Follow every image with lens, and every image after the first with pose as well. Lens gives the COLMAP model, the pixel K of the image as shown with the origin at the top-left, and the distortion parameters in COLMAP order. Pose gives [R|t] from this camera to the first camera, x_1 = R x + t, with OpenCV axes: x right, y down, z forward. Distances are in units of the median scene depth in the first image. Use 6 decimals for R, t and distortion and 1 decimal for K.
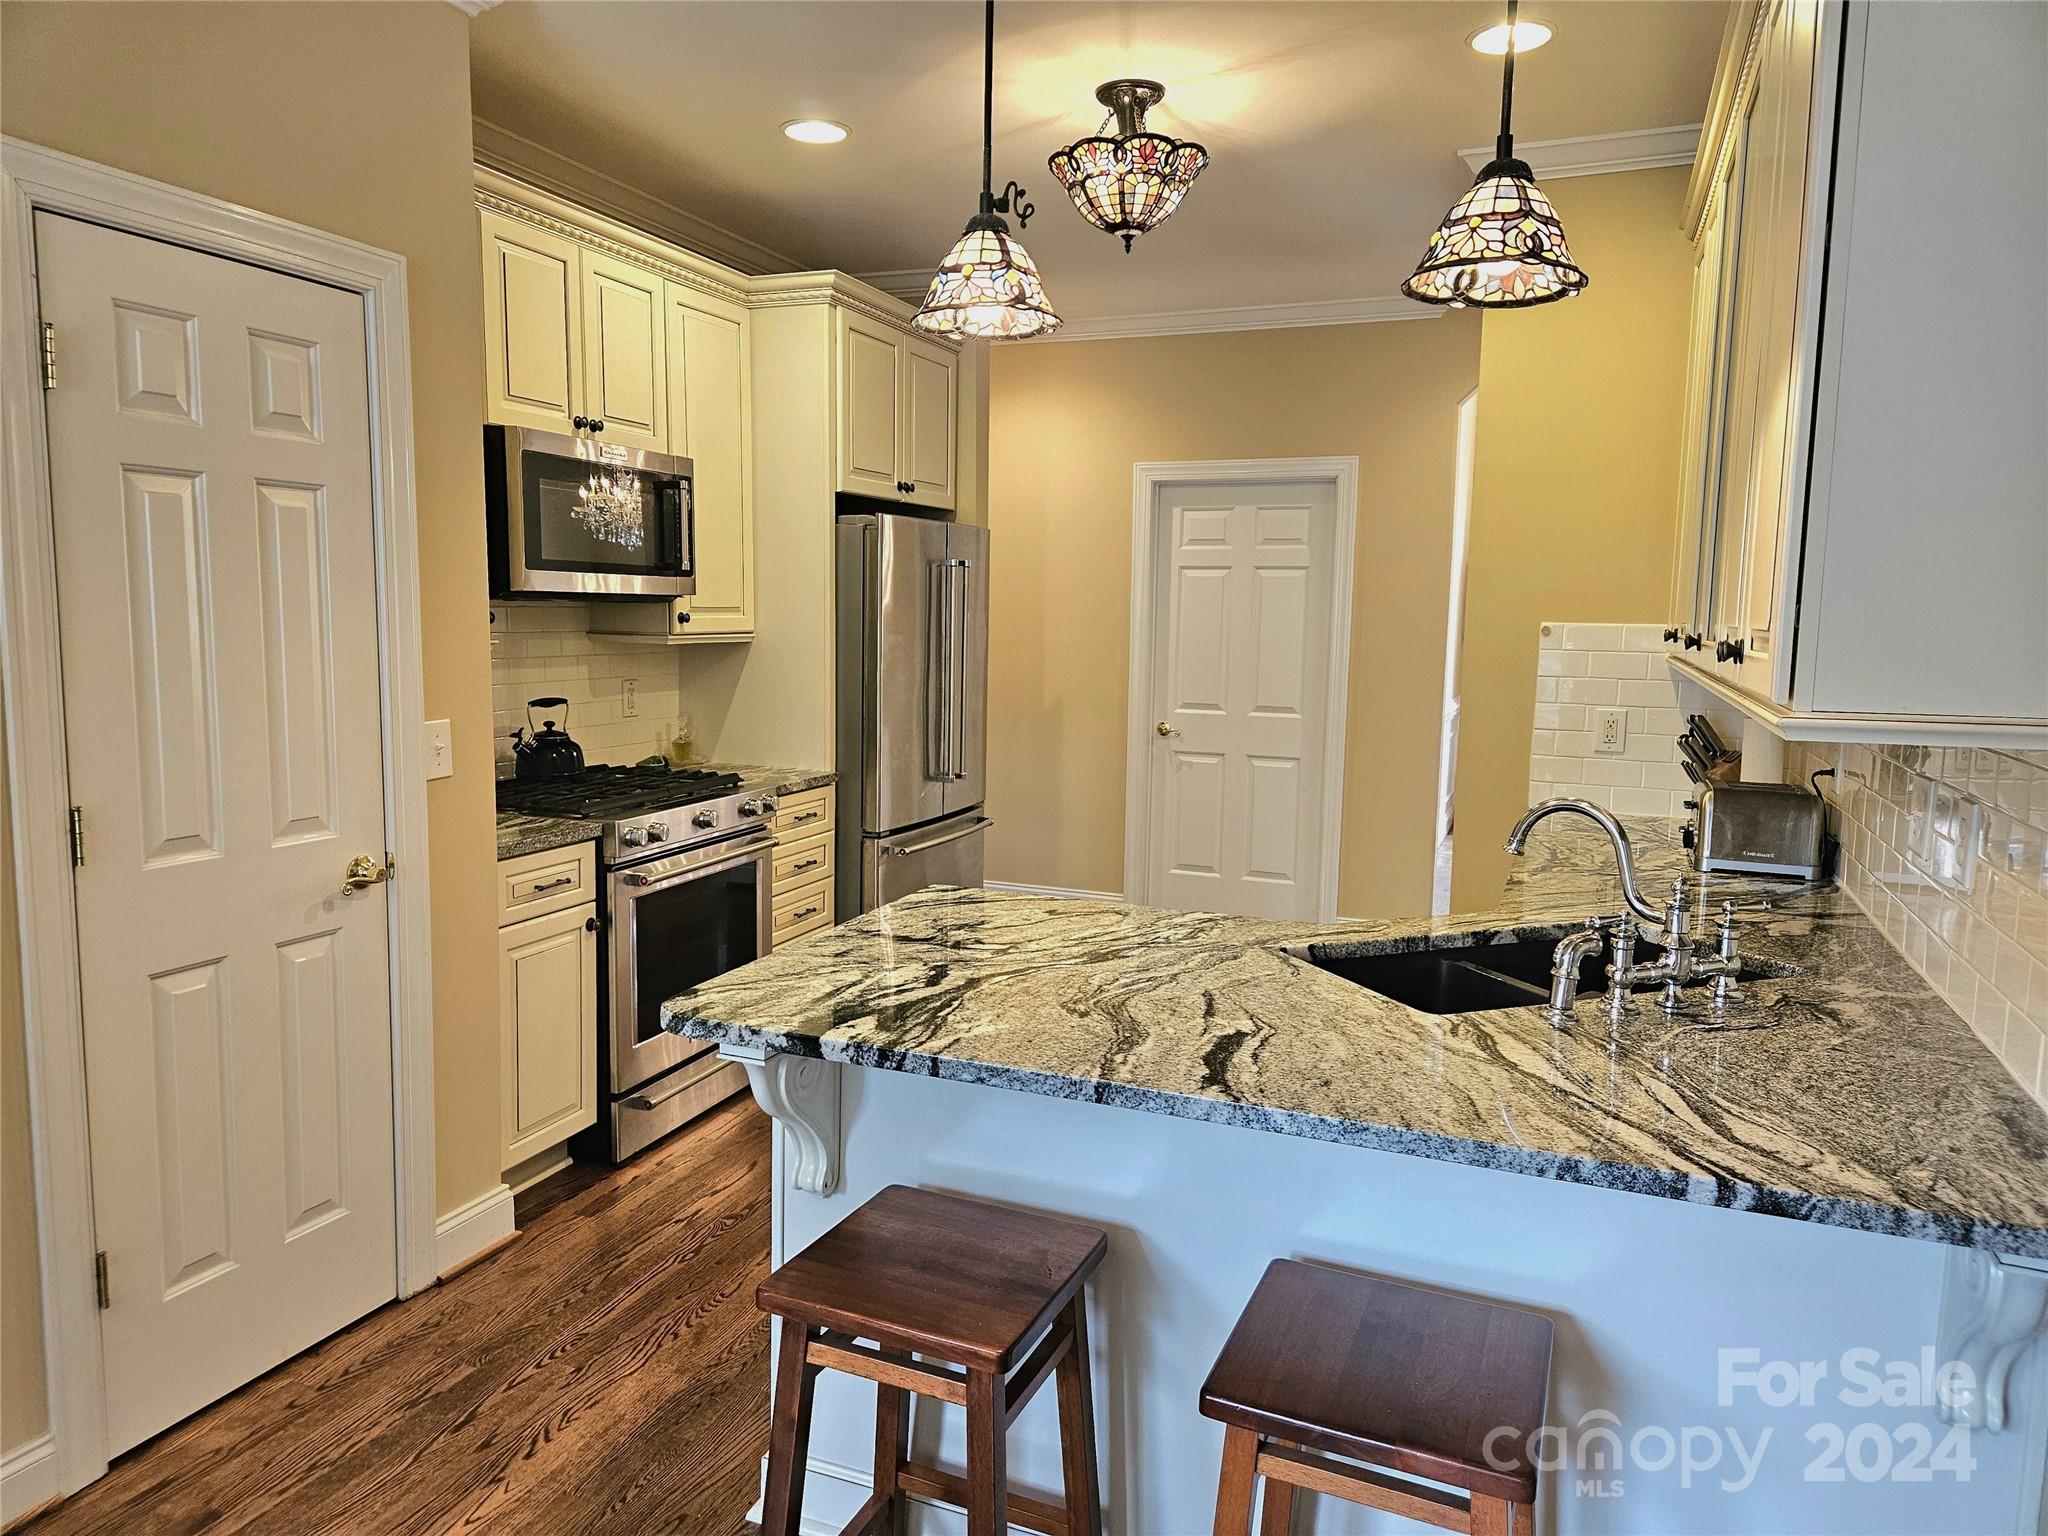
lens RADIAL K [[1377.2, 0, 1014.2], [0, 1377.2, 779.6], [0, 0, 1]] dist [0.100715, -0.091313]
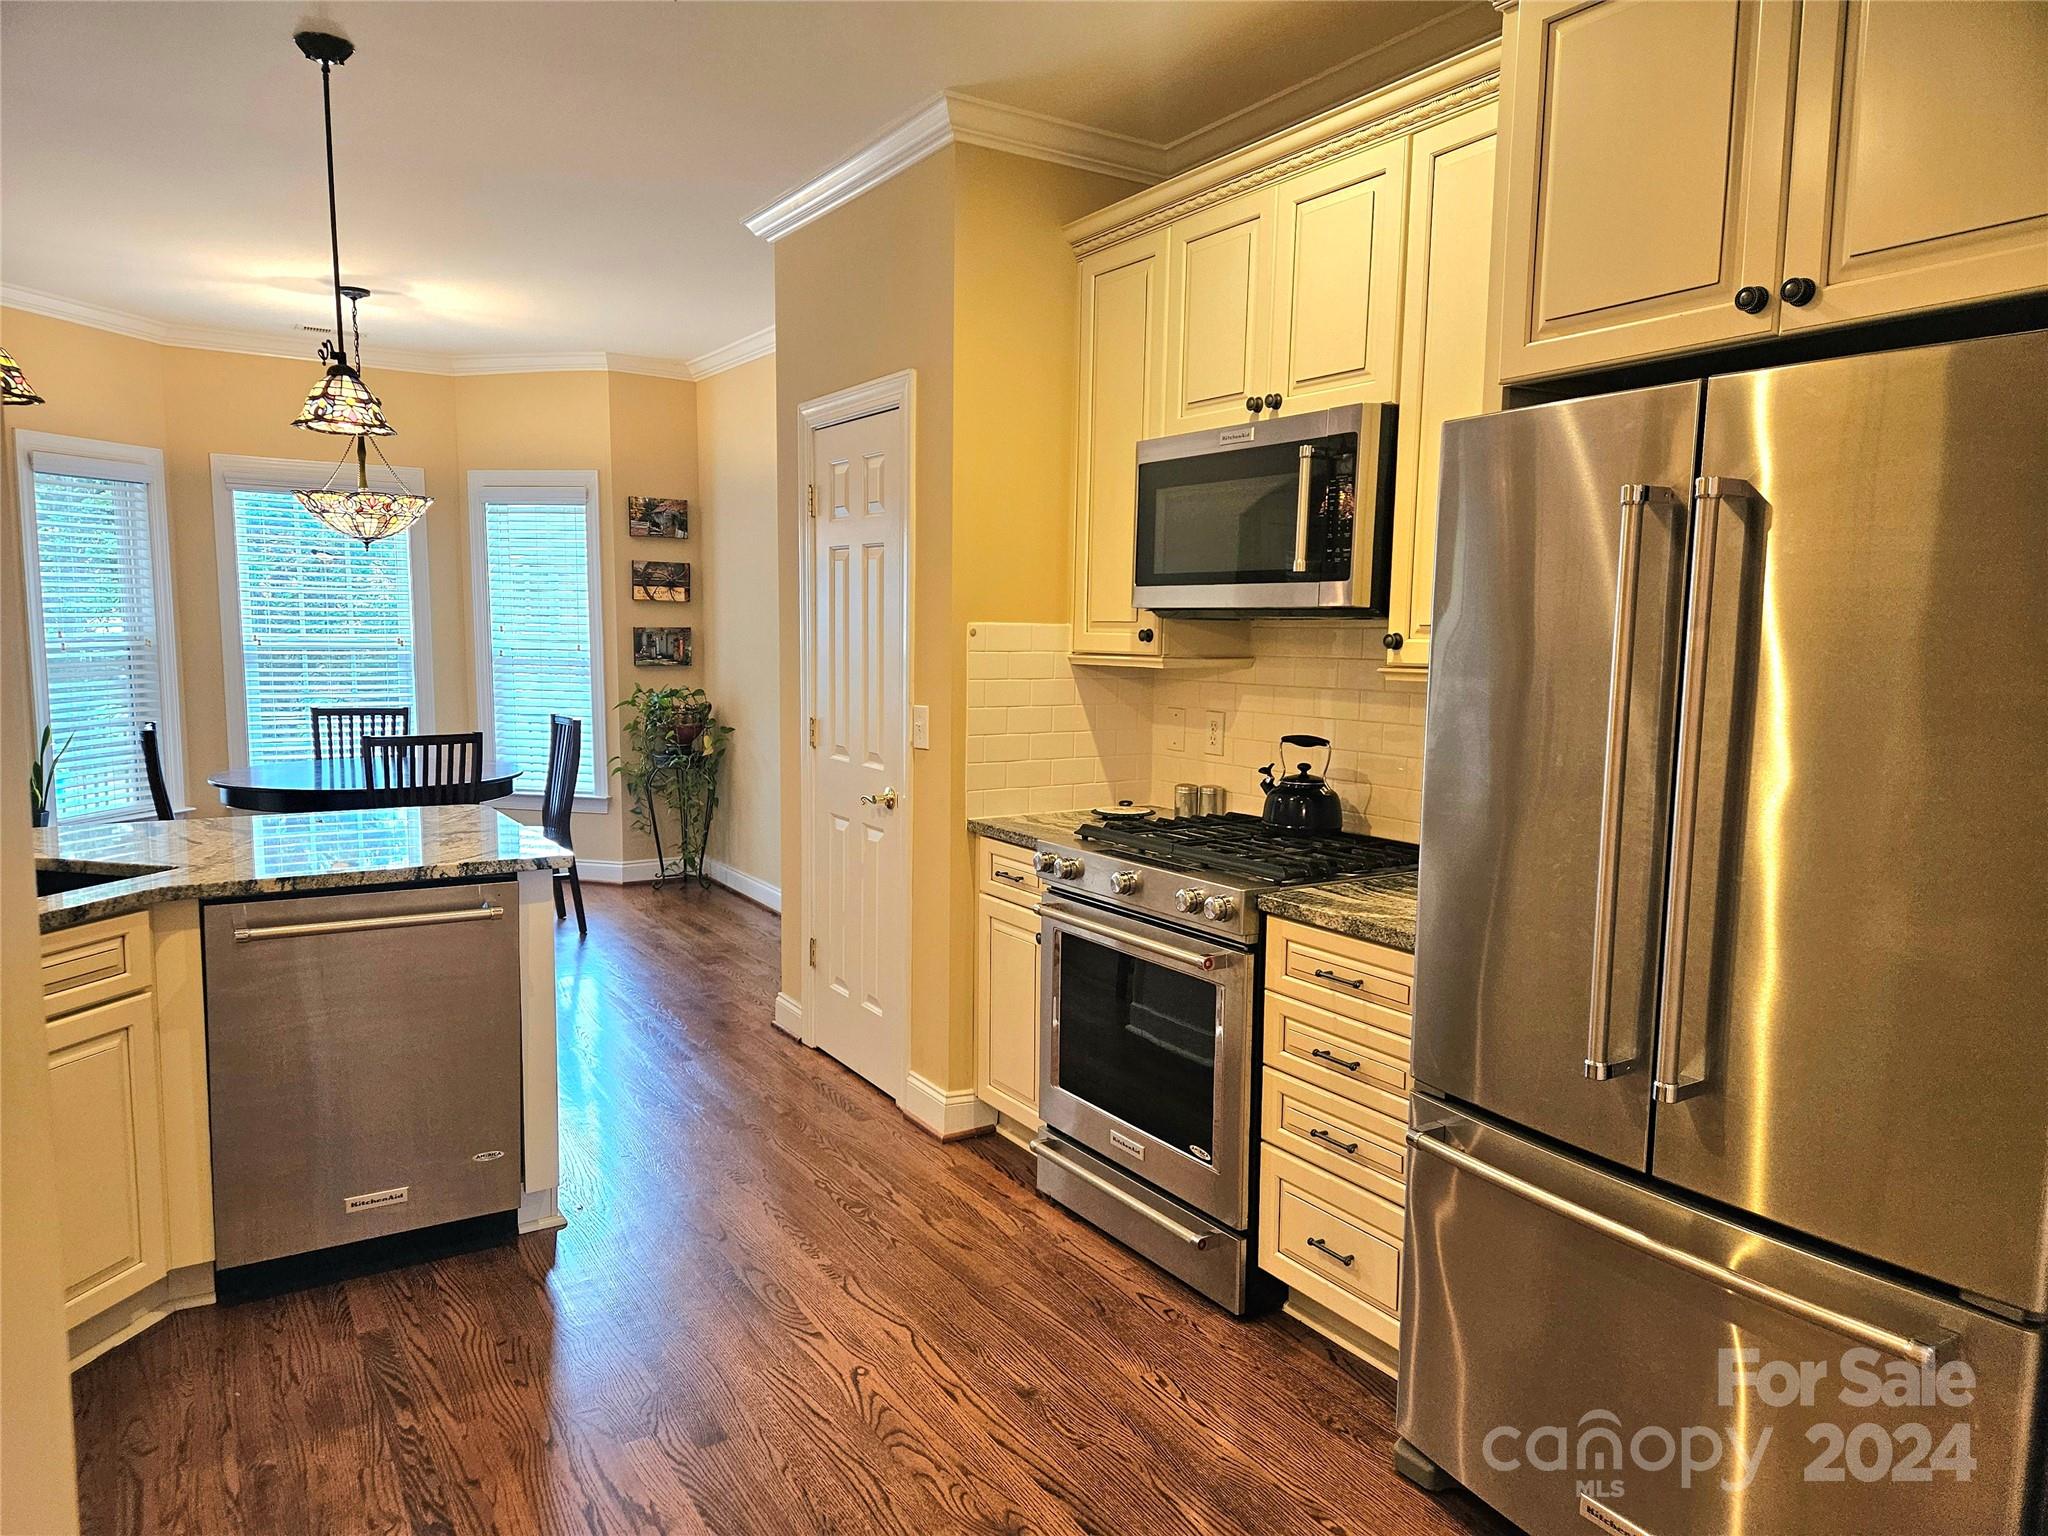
lens RADIAL K [[1377.2, 0, 1014.2], [0, 1377.2, 779.6], [0, 0, 1]] dist [0.100715, -0.091313]
pose [[-0.597843, 0.071563, -0.798412, 0.501591], [-0.120518, 0.976662, 0.177783, -0.184106], [0.792502, 0.202510, -0.575266, 1.550125]]
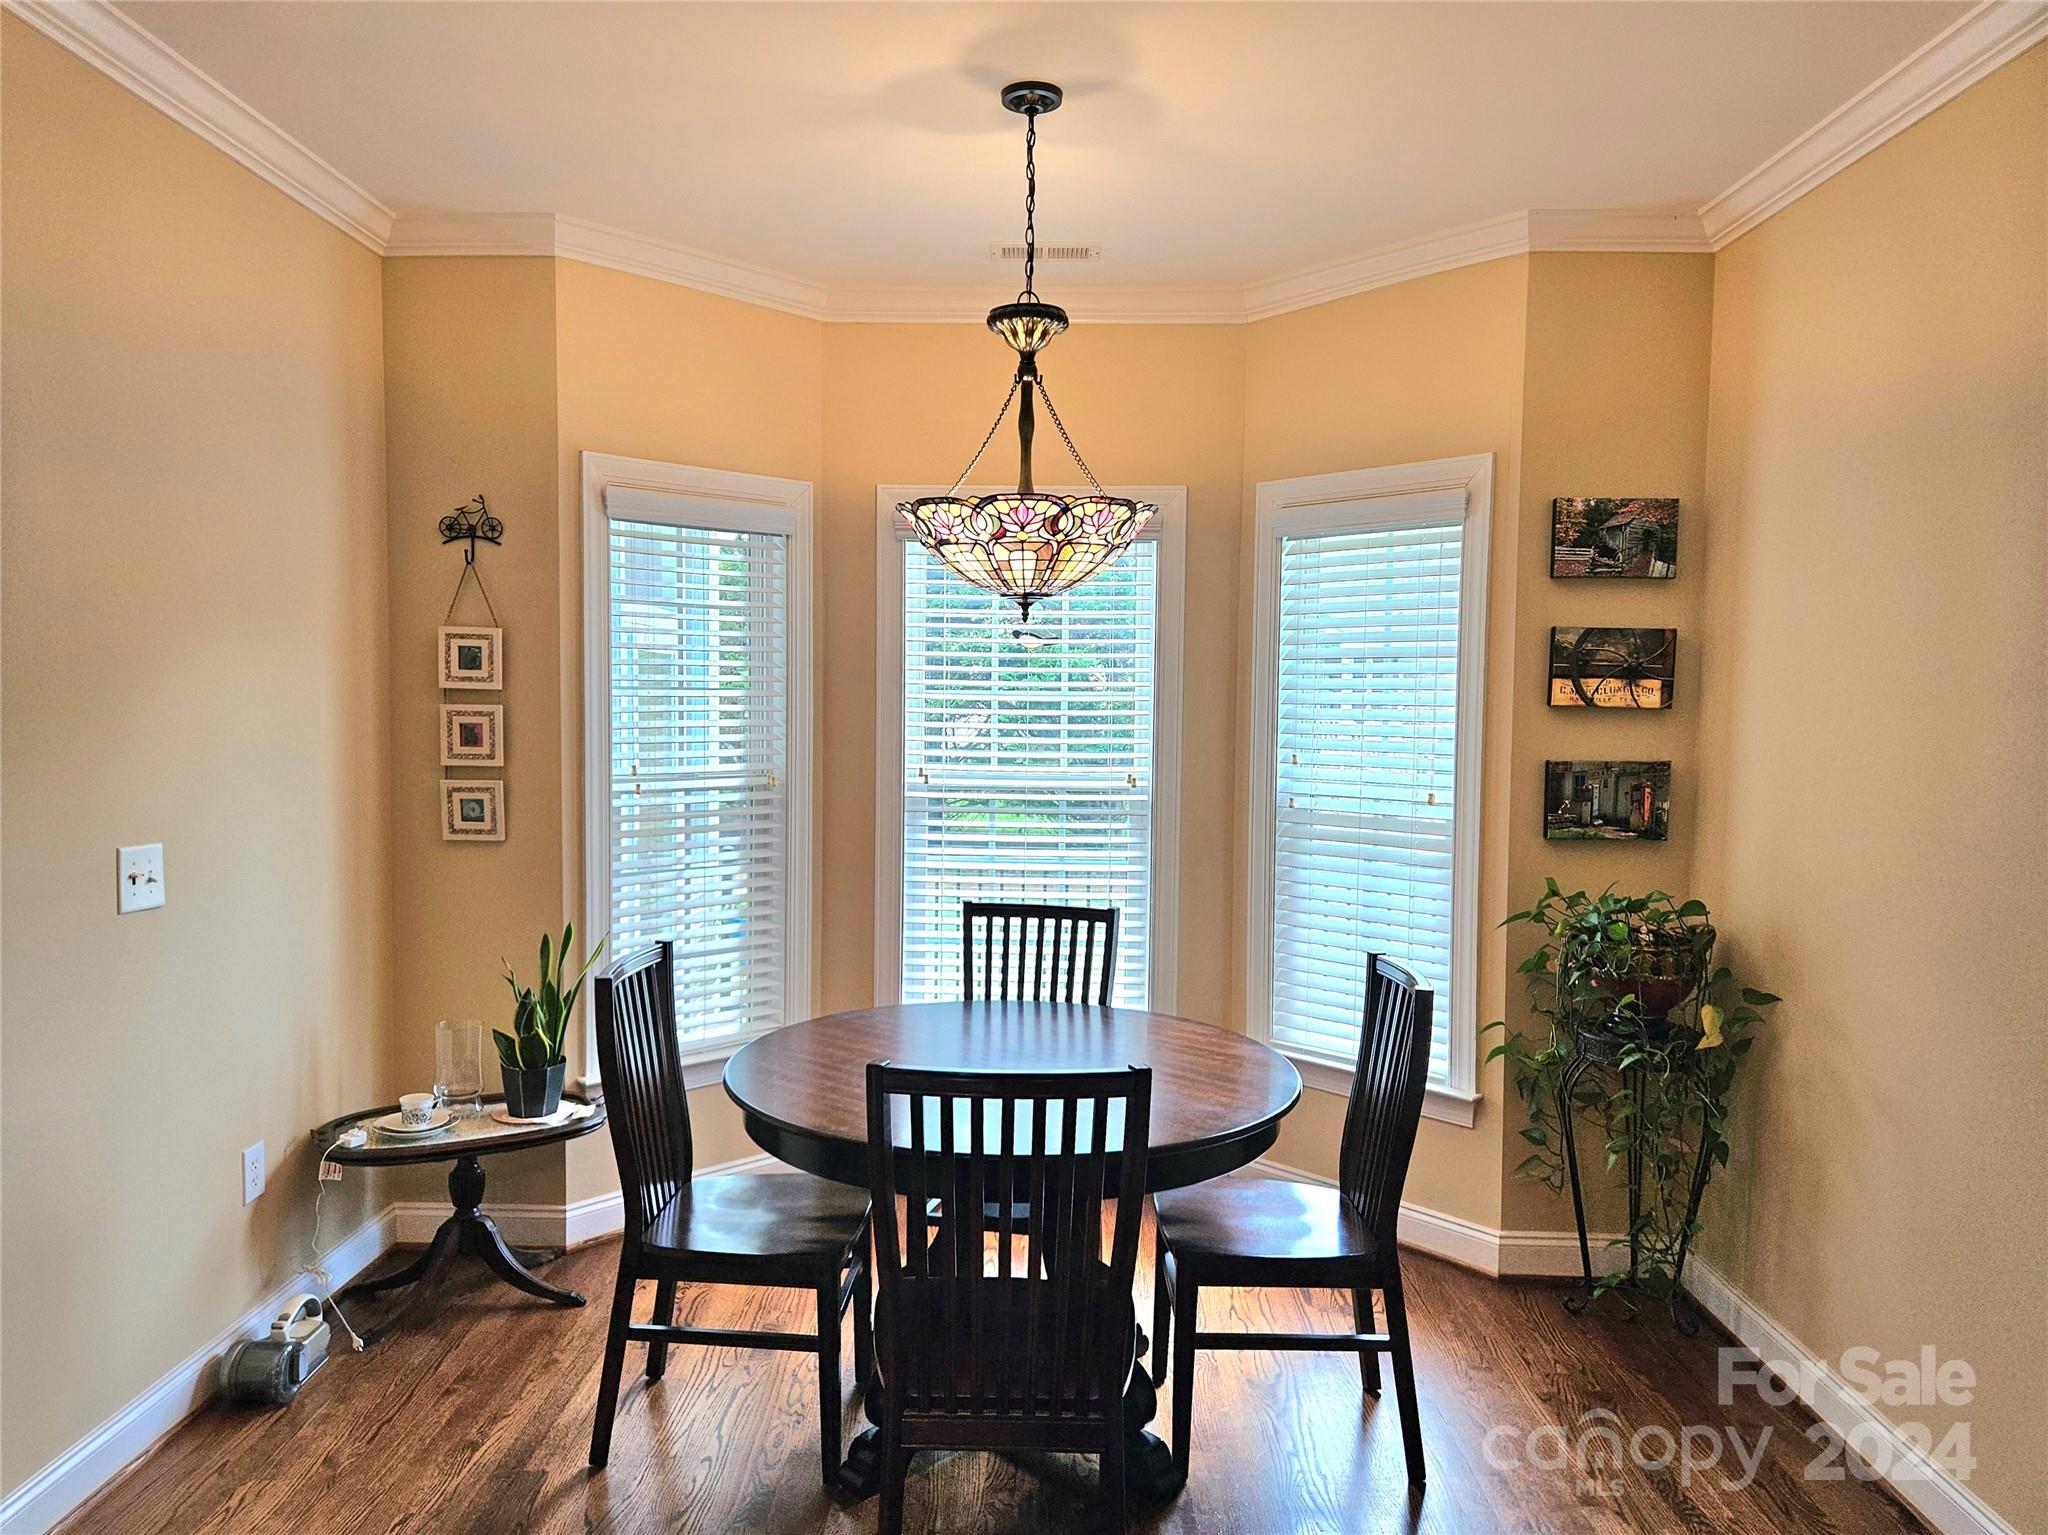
lens RADIAL K [[1373.6, 0, 980.9], [0, 1373.6, 768.7], [0, 0, 1]] dist [0.082828, -0.090582]
pose [[-0.949599, -0.008487, -0.313352, -0.096018], [-0.063266, 0.984251, 0.165069, -0.108568], [0.307016, 0.176574, -0.935181, 0.716154]]
